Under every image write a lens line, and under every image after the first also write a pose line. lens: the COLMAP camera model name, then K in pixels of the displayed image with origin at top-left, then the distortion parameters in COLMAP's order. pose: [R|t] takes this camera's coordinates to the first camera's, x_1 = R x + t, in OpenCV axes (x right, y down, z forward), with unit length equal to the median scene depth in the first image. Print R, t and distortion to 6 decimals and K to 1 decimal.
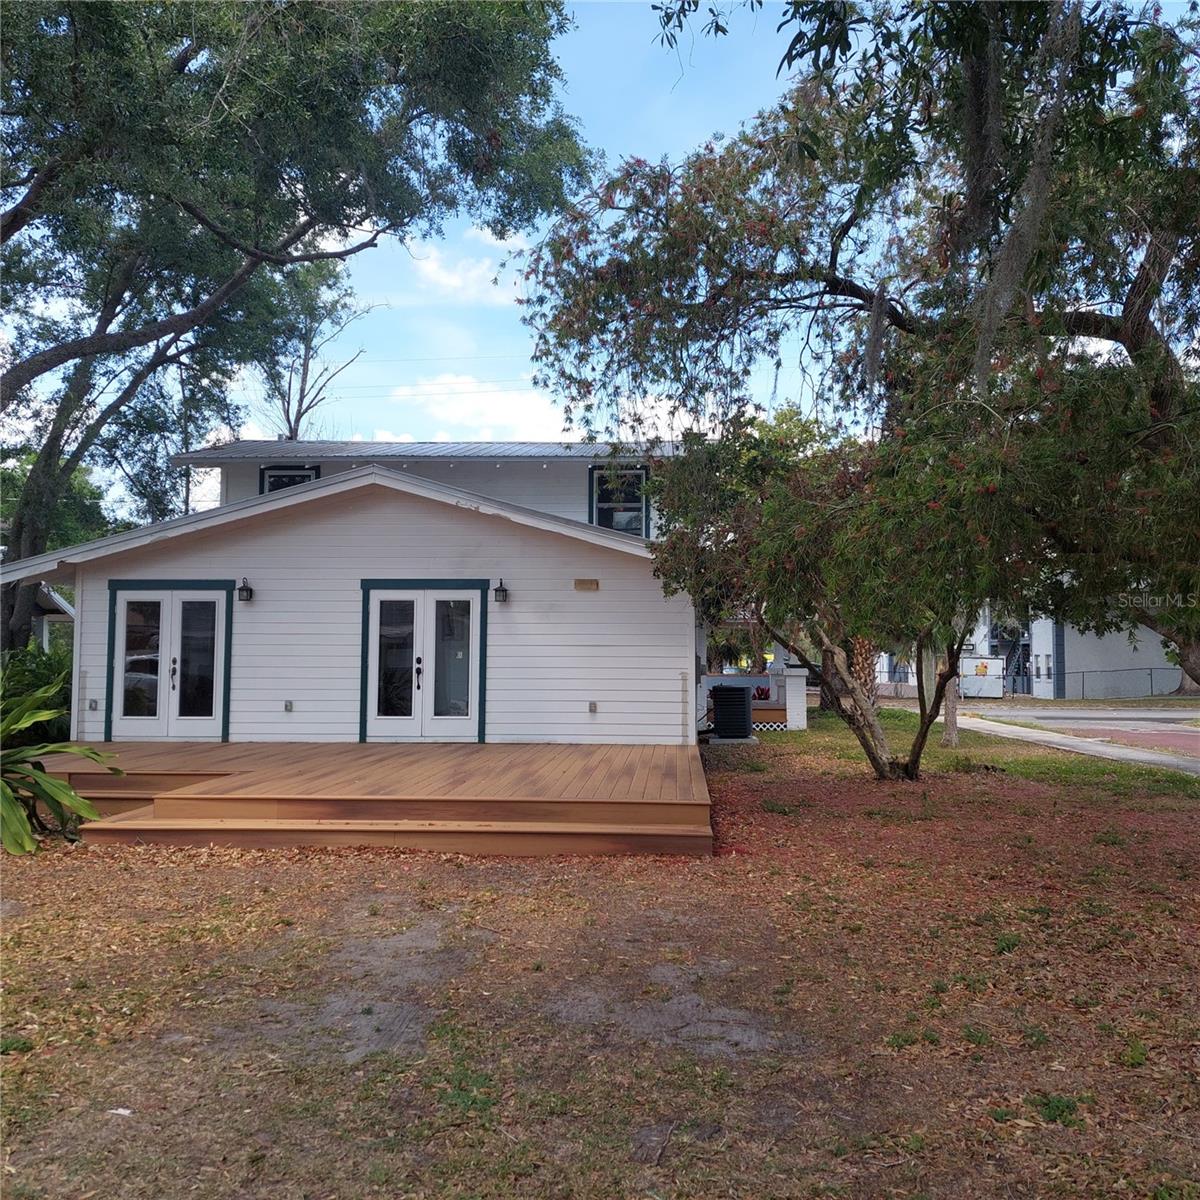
lens RADIAL K [[1145.9, 0, 604.8], [0, 1145.9, 588.4], [0, 0, 1]] dist [0.116741, -0.172839]
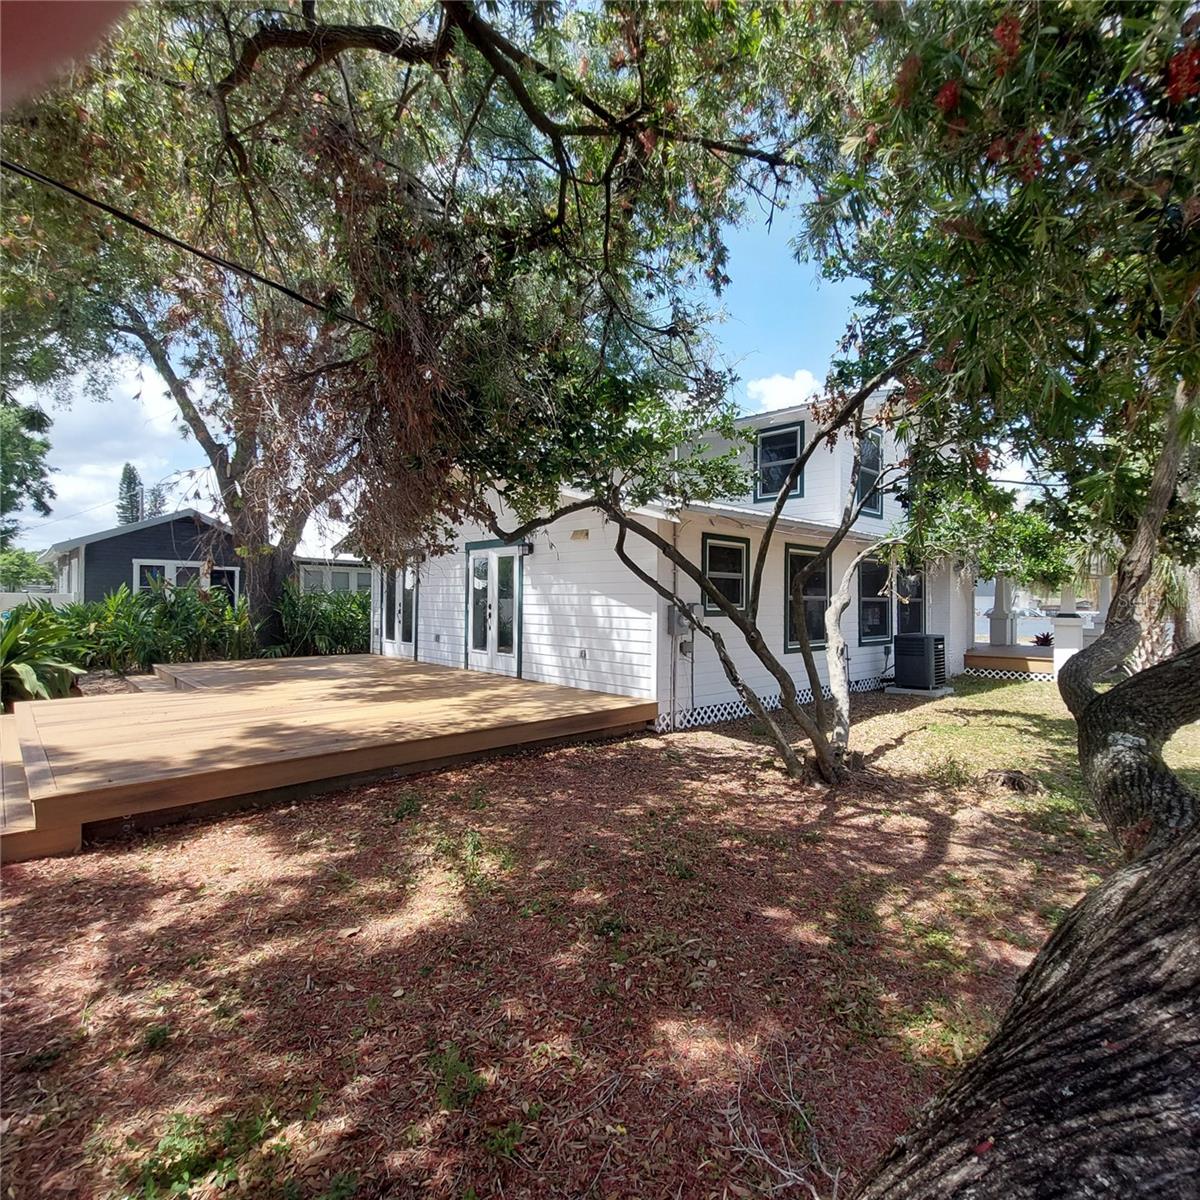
lens RADIAL K [[642.2, 0, 612.7], [0, 642.2, 605.9], [0, 0, 1]] dist [-0.003594, -0.010727]
pose [[0.732900, 0.007966, -0.680289, 0.399246], [0.036443, 0.998036, 0.050948, 0.031846], [0.679359, -0.062132, 0.731171, 0.585263]]
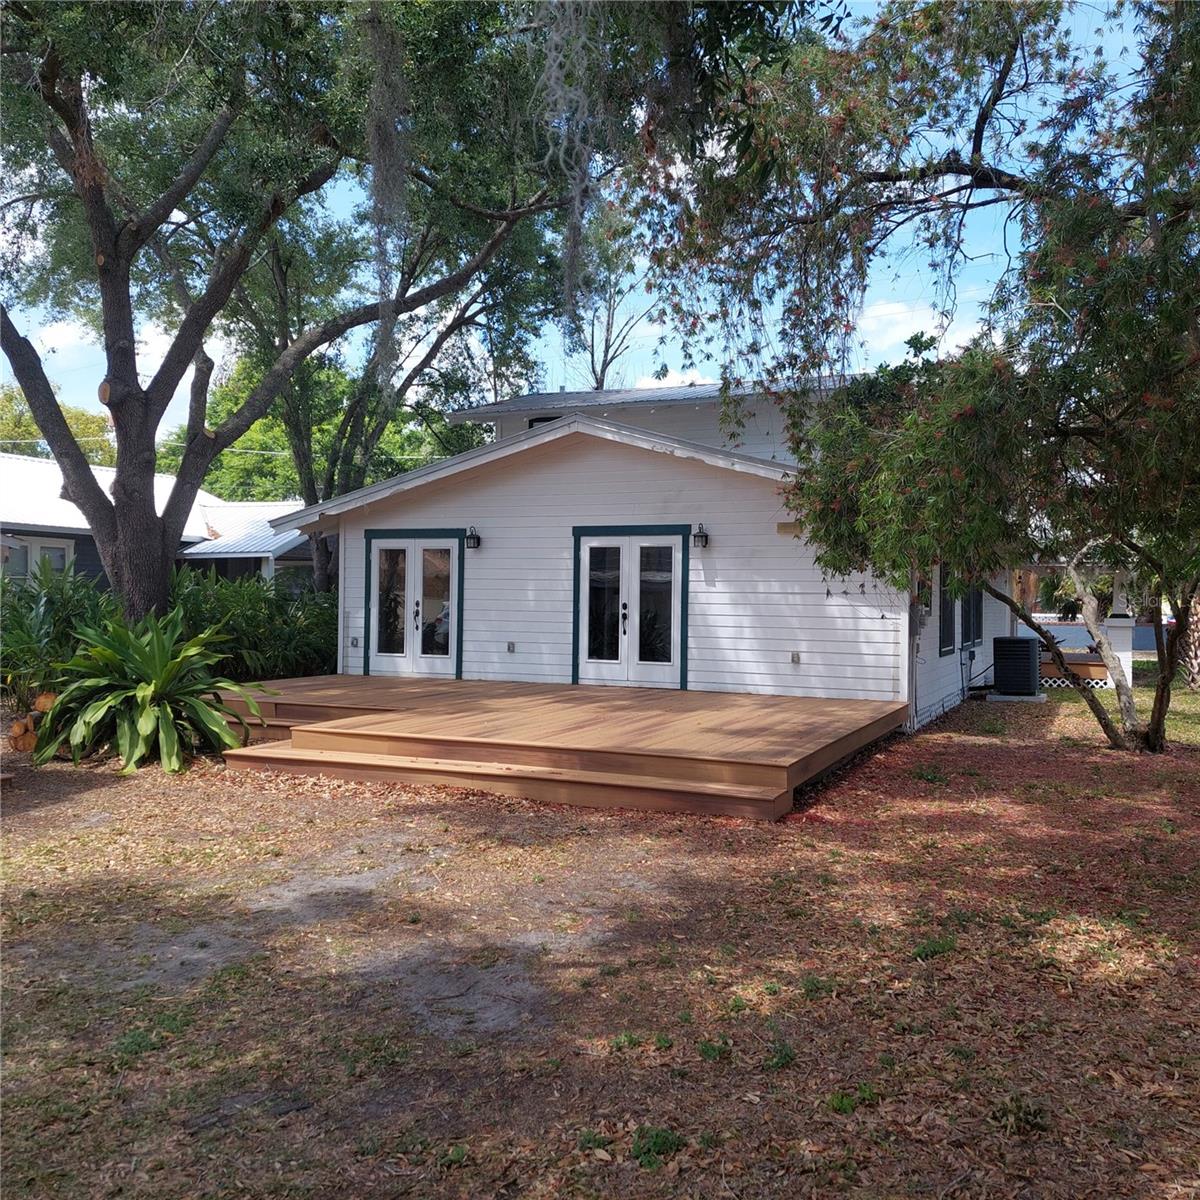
lens RADIAL K [[1140.2, 0, 600.0], [0, 1140.2, 600.0], [0, 0, 1]] dist [0.158543, -0.253458]
pose [[0.936875, 0.008658, -0.349559, 0.167779], [0.012525, 0.998221, 0.058295, -0.001439], [0.349441, -0.058993, 0.935099, 0.054011]]
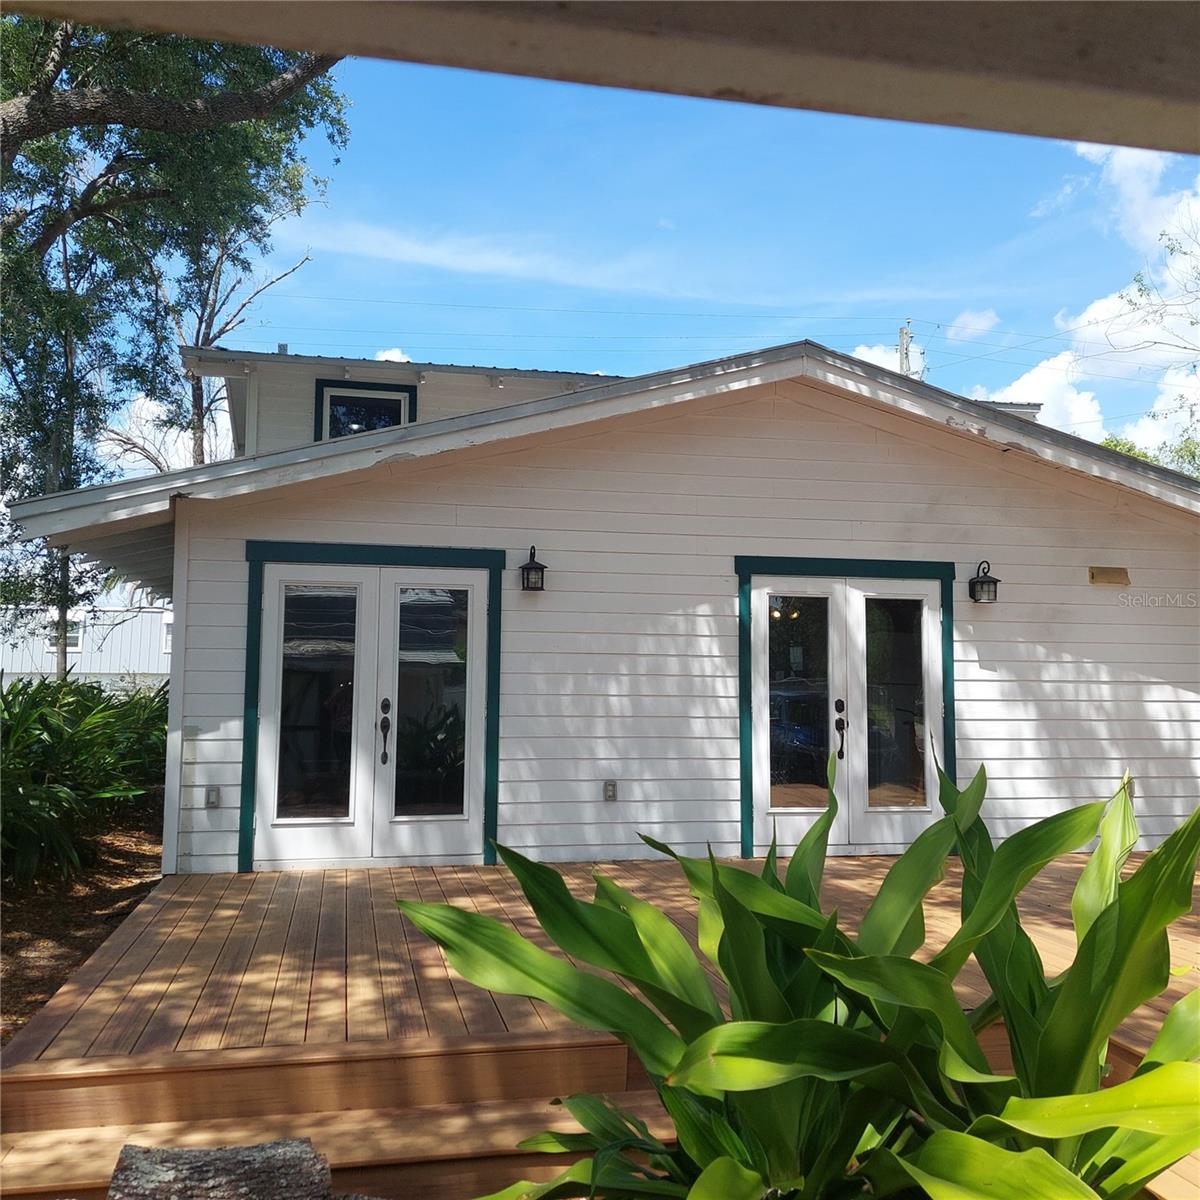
lens RADIAL K [[1145.9, 0, 604.8], [0, 1145.9, 588.4], [0, 0, 1]] dist [0.116741, -0.172839]
pose [[0.960684, 0.025238, 0.276496, -0.423705], [-0.019308, 0.999522, -0.024149, 0.022024], [-0.276973, 0.017861, 0.960712, 0.495400]]
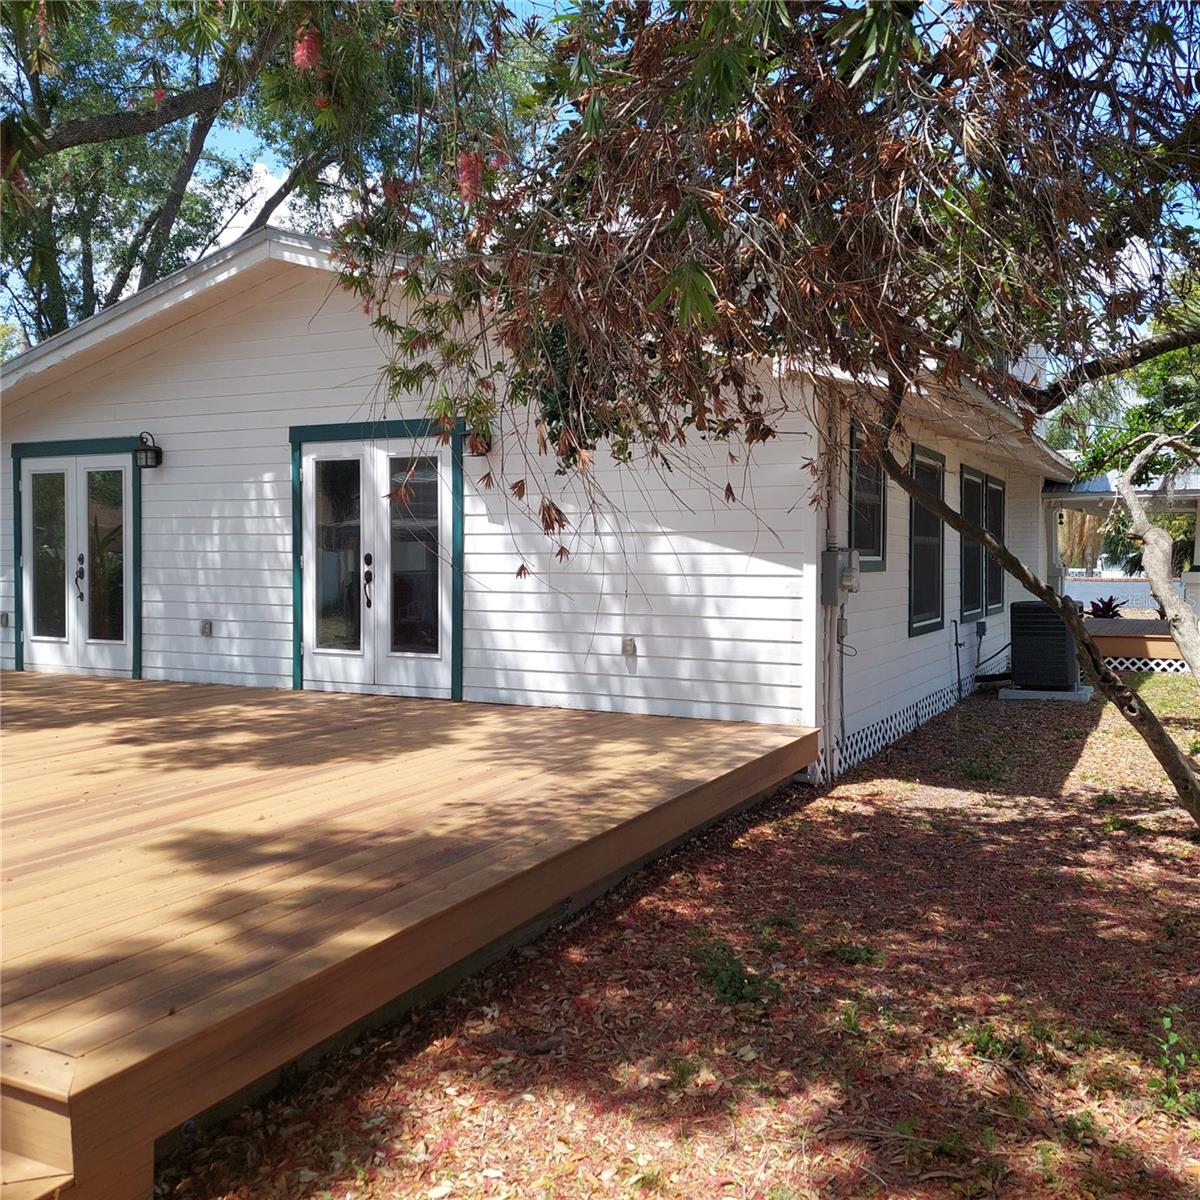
lens RADIAL K [[1145.9, 0, 604.8], [0, 1145.9, 588.4], [0, 0, 1]] dist [0.116741, -0.172839]
pose [[0.918652, 0.008982, -0.394966, 0.189002], [0.025263, 0.996360, 0.081418, 0.032082], [0.394259, -0.084772, 0.915081, 0.494341]]
